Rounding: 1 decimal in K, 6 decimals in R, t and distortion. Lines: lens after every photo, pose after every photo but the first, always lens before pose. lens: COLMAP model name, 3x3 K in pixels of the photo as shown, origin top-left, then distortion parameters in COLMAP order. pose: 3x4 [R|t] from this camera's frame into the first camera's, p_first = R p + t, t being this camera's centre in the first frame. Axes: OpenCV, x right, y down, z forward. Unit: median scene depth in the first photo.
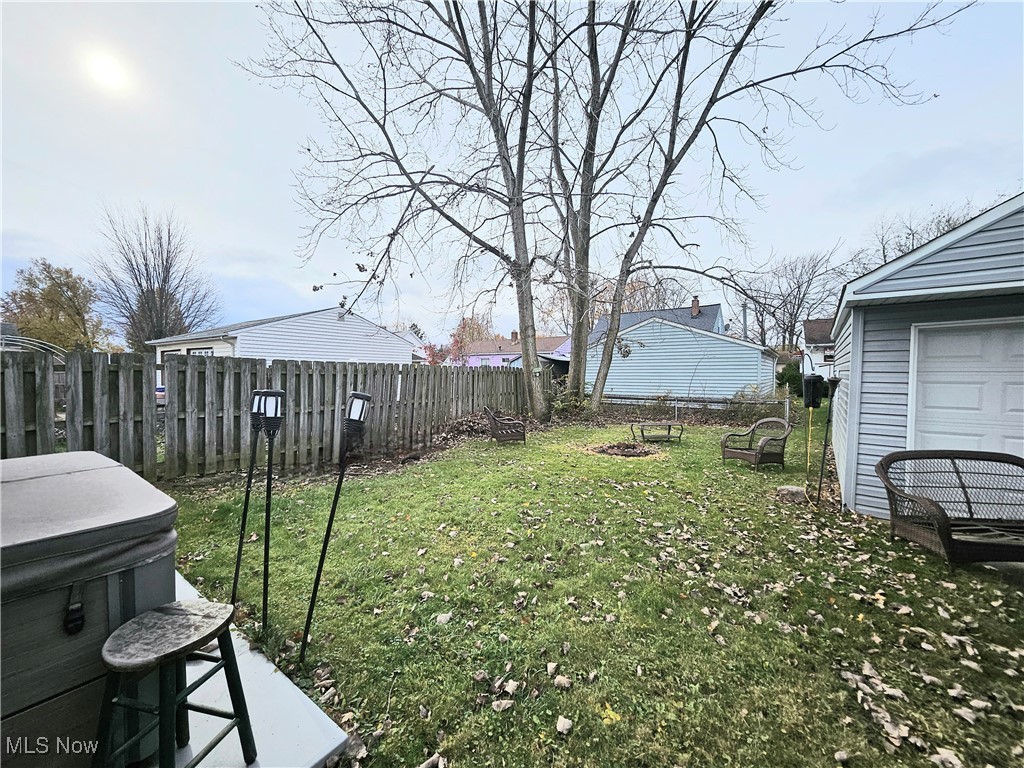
lens RADIAL K [[408.4, 0, 503.5], [0, 408.4, 384.5], [0, 0, 1]] dist [-0.000607, 0.000079]
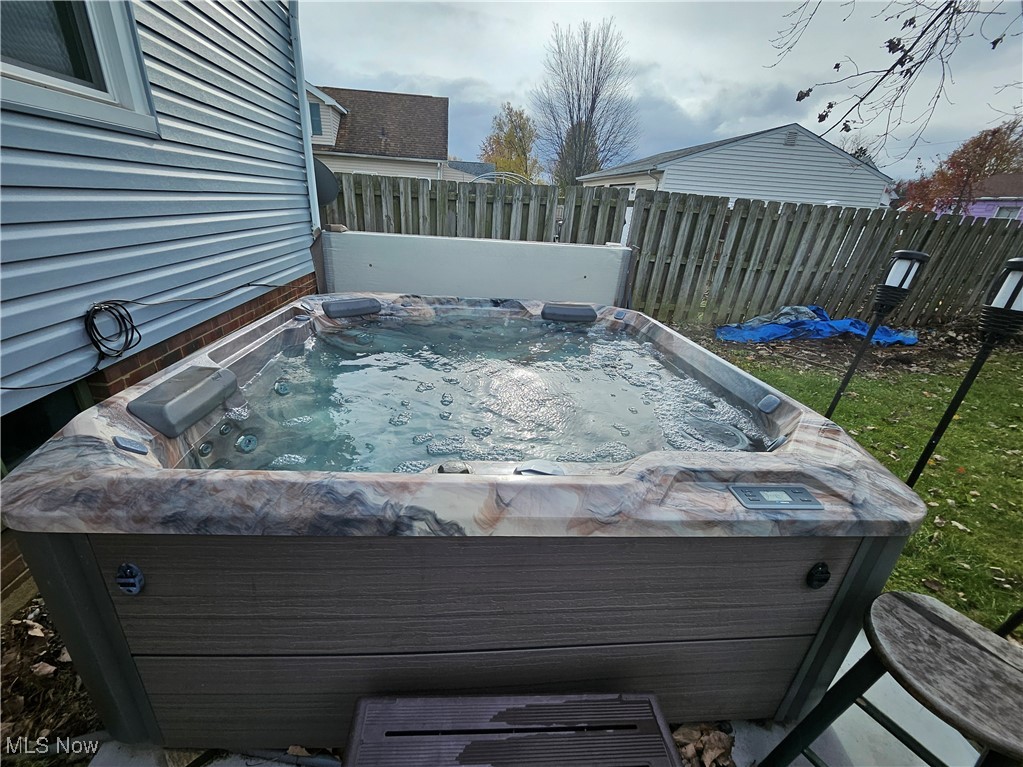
lens RADIAL K [[428.3, 0, 488.3], [0, 428.3, 382.8], [0, 0, 1]] dist [-0.000439, -0.000264]
pose [[0.645110, 0.325831, -0.691135, -0.111495], [-0.074863, 0.927121, 0.367208, 0.001912], [0.760414, -0.185149, 0.622488, 0.012688]]
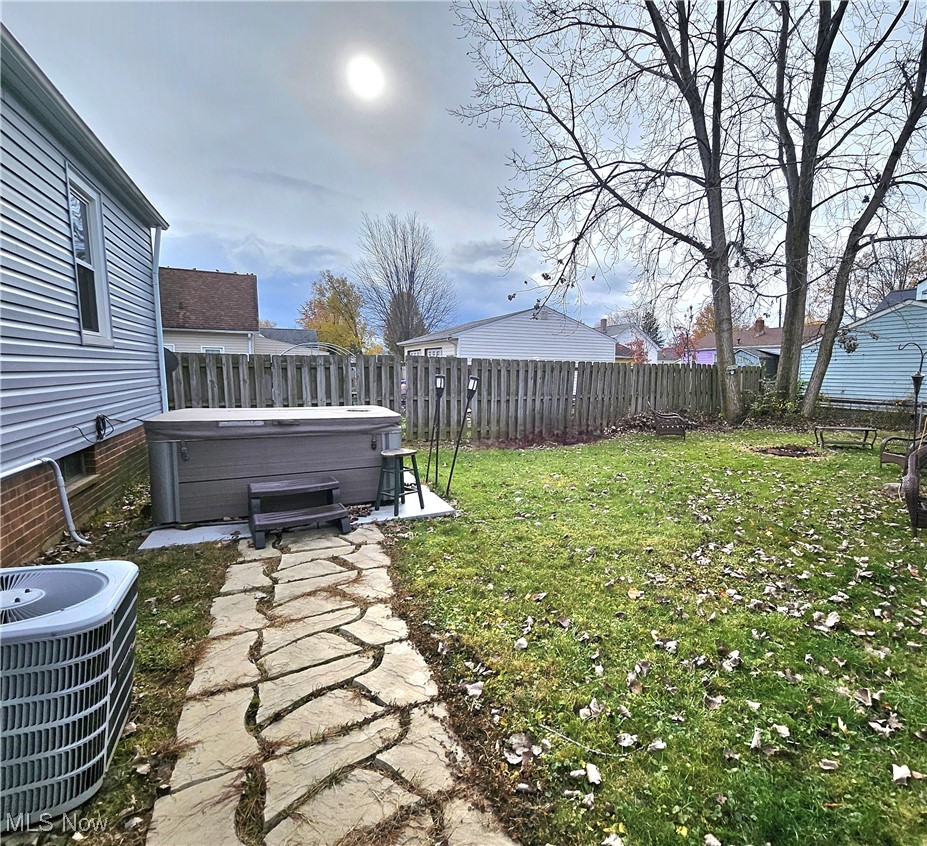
lens RADIAL K [[478.9, 0, 544.5], [0, 478.9, 422.7], [0, 0, 1]] dist [0.003823, -0.001148]
pose [[0.910873, 0.049095, -0.409756, 0.182630], [-0.016948, 0.996511, 0.081723, 0.009164], [0.412339, -0.067495, 0.908527, -0.199246]]
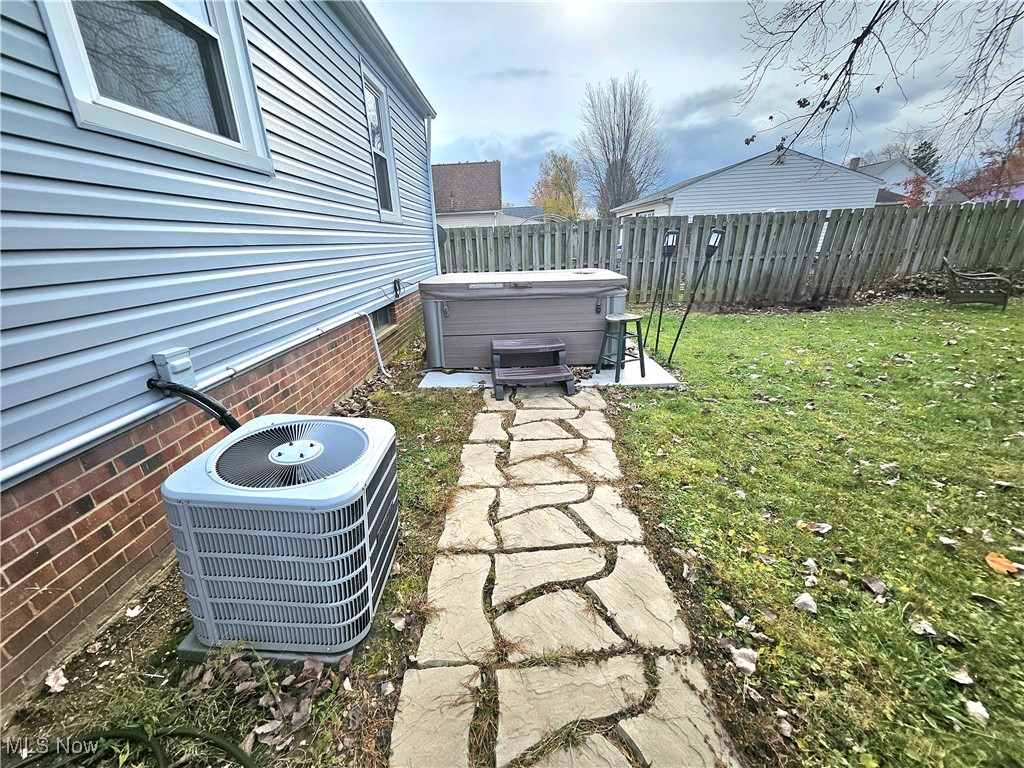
lens RADIAL K [[400.0, 0, 496.1], [0, 400.0, 383.6], [0, 0, 1]] dist [0.000558, 0.000100]
pose [[0.561670, 0.247382, -0.789512, 0.117363], [0.025974, 0.948510, 0.315680, 0.015047], [0.826953, -0.197815, 0.526325, -0.151431]]
